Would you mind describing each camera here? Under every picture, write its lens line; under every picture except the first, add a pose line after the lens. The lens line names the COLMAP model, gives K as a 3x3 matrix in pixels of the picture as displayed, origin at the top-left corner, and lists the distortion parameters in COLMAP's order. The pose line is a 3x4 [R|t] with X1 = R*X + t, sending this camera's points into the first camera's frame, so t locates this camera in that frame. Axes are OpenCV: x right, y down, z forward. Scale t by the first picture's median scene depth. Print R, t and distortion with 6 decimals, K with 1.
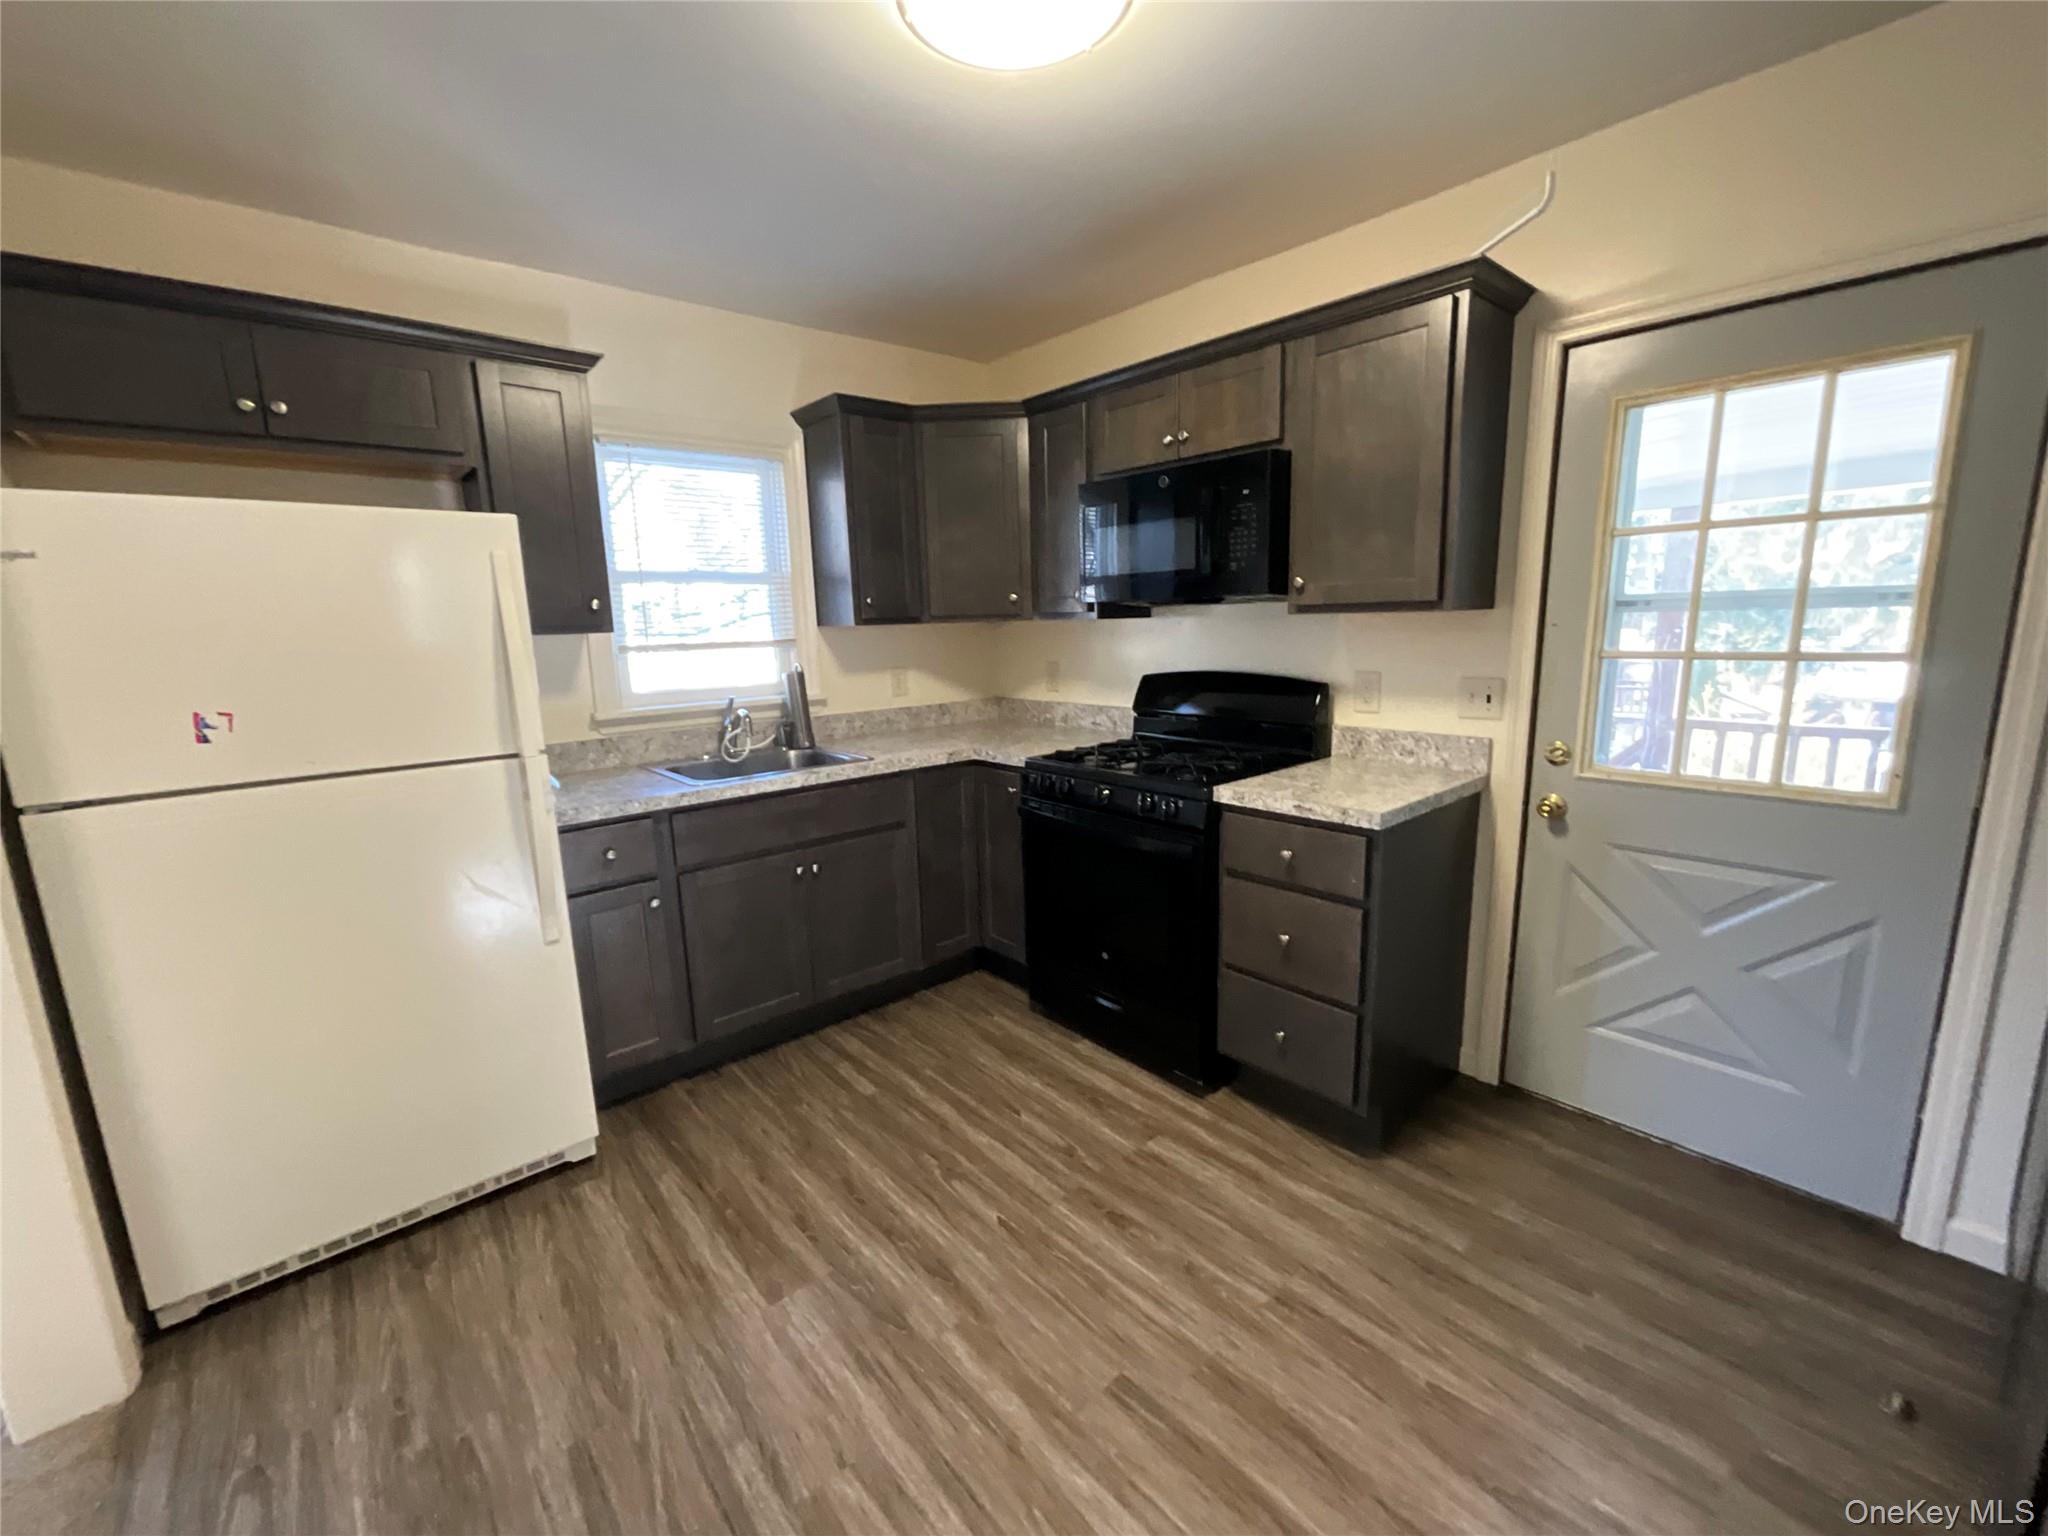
lens RADIAL K [[828.4, 0, 1030.2], [0, 828.4, 772.3], [0, 0, 1]] dist [-0.000810, 0.000435]
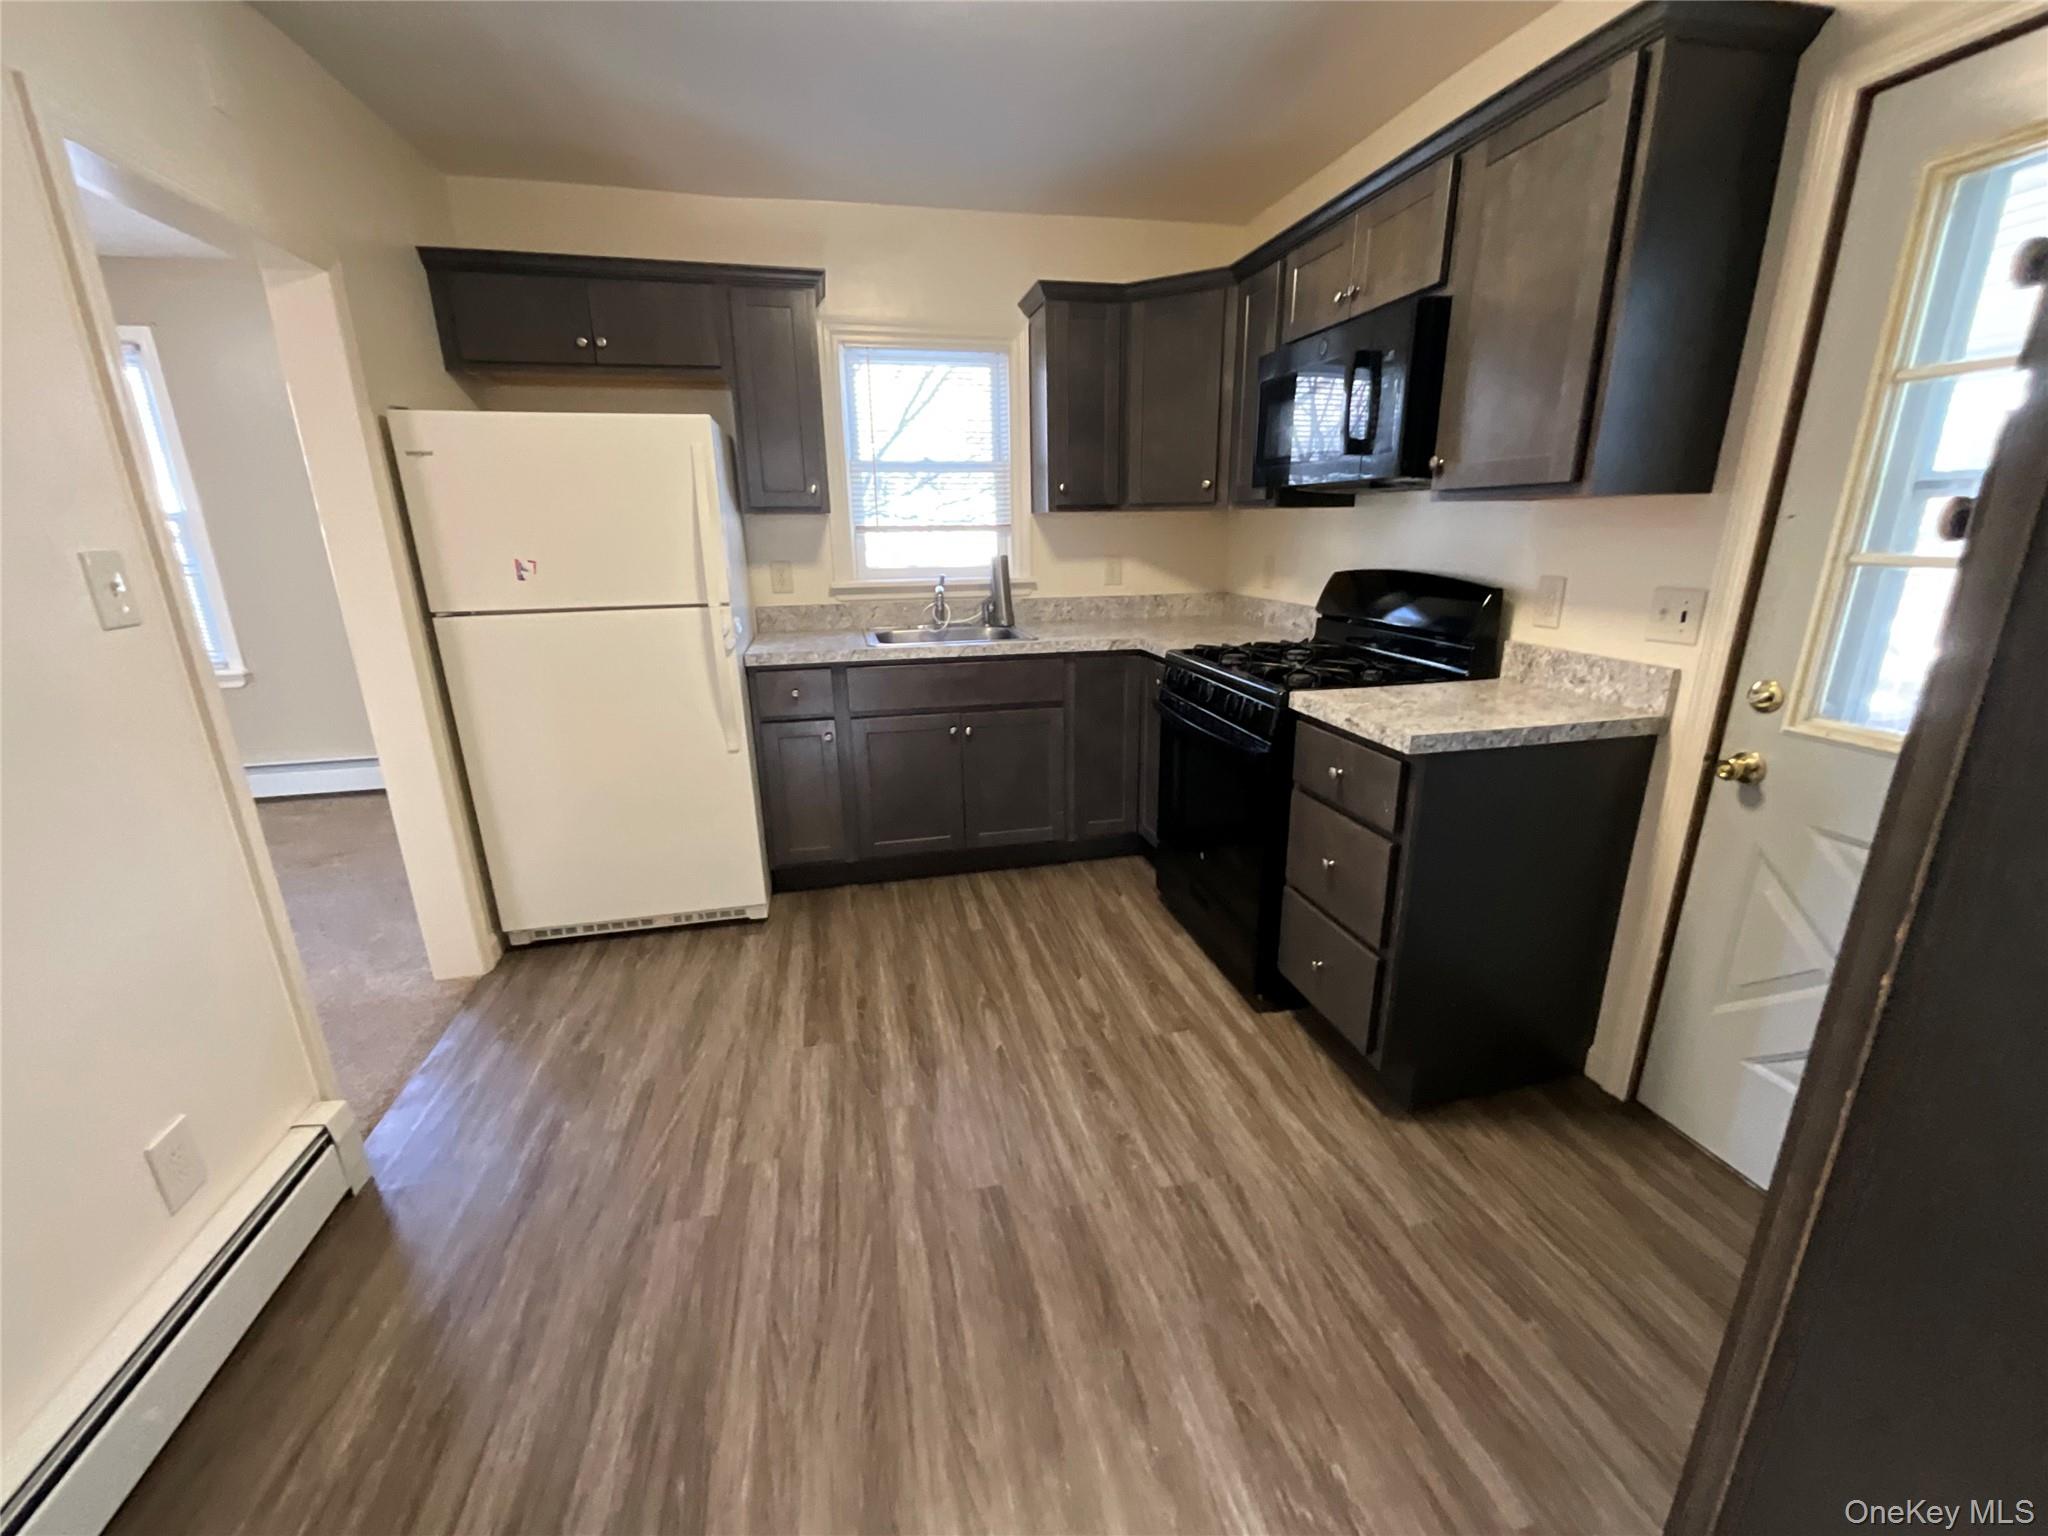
lens RADIAL K [[830.2, 0, 1027.1], [0, 830.2, 769.0], [0, 0, 1]] dist [-0.002491, 0.000855]
pose [[0.881509, 0.150694, -0.447475, 0.389356], [-0.098628, 0.985564, 0.137611, 0.003438], [0.461752, -0.077171, 0.883646, 0.038675]]
